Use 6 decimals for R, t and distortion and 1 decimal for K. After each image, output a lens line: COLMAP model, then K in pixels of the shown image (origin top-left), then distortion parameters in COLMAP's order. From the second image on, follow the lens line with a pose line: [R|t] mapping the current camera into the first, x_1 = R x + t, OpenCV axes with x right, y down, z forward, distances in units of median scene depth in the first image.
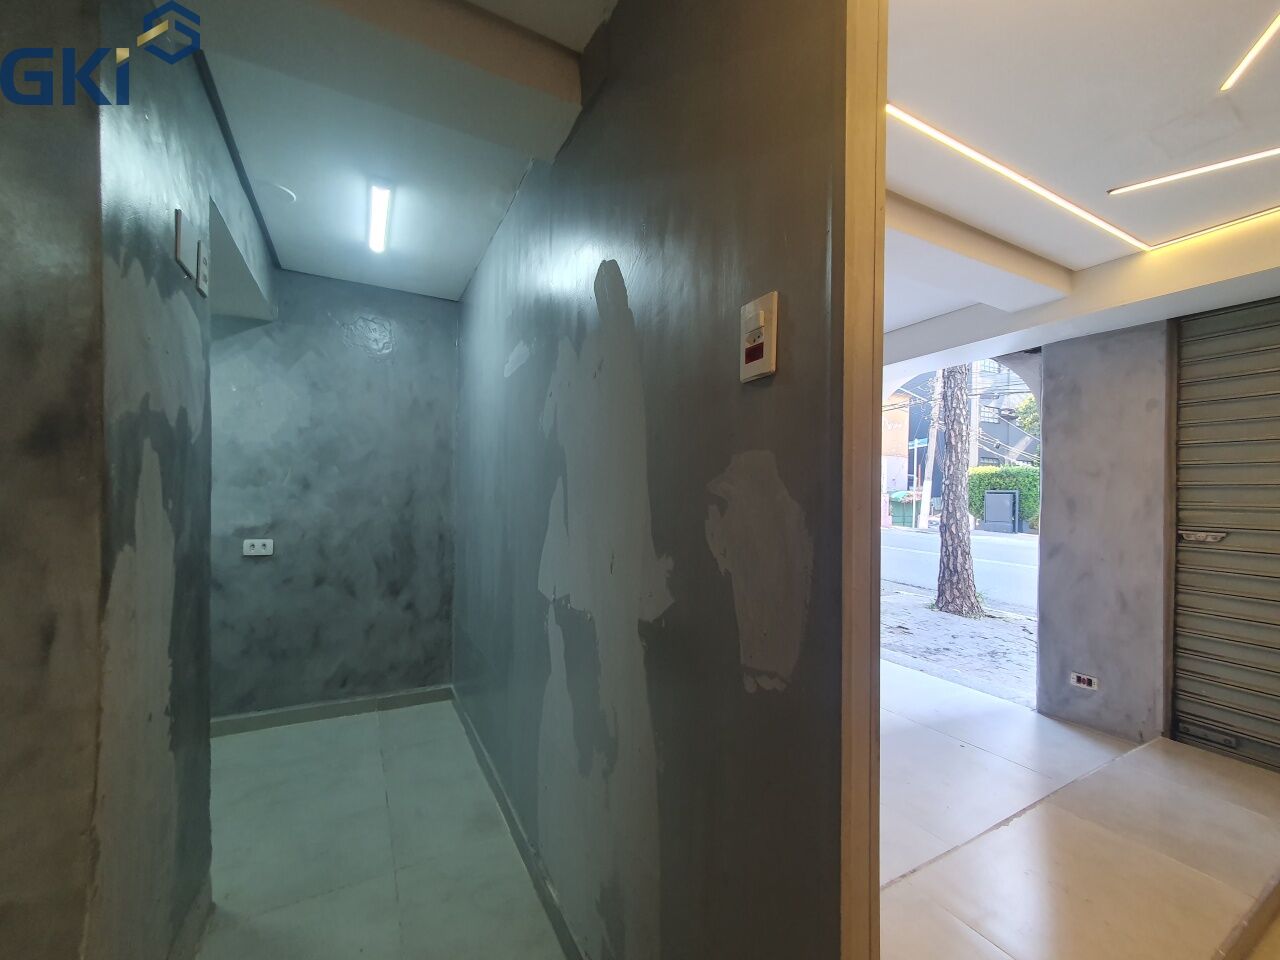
lens RADIAL K [[505.5, 0, 644.2], [0, 505.5, 491.0], [0, 0, 1]] dist [-0.001300, -0.001097]
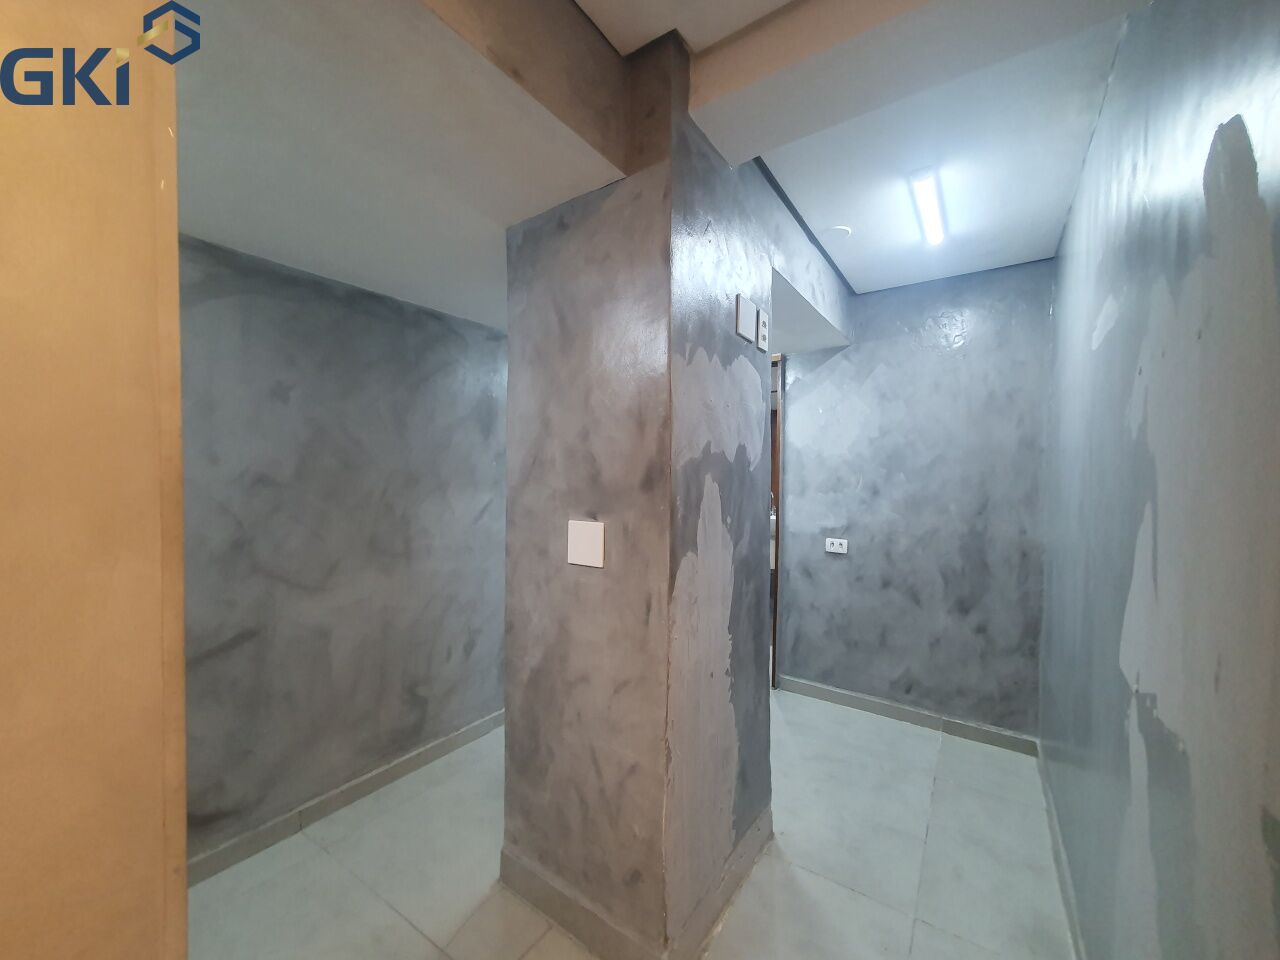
lens RADIAL K [[505.5, 0, 640.4], [0, 505.5, 489.1], [0, 0, 1]] dist [-0.001300, -0.001097]
pose [[0.432863, 0.010159, -0.901402, 0.095587], [0.004035, 0.999905, 0.013207, -0.042236], [0.901451, -0.009354, 0.432781, 0.118700]]
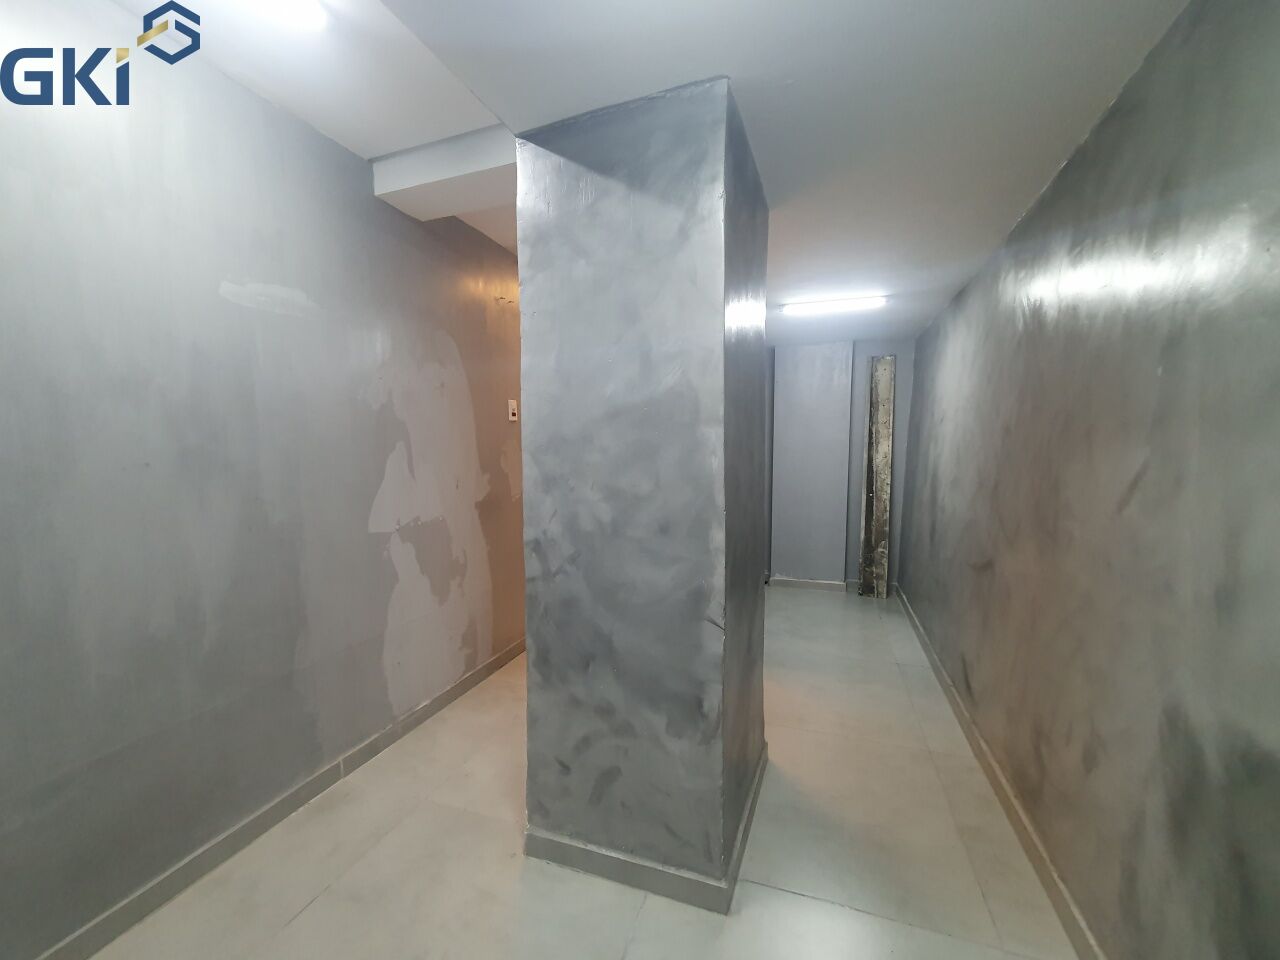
lens RADIAL K [[505.5, 0, 641.0], [0, 505.5, 479.4], [0, 0, 1]] dist [-0.001300, -0.001097]
pose [[-0.657052, -0.045285, 0.752484, -1.301275], [0.005874, 0.997856, 0.065180, -0.007582], [-0.753823, 0.047246, -0.655377, 1.088963]]
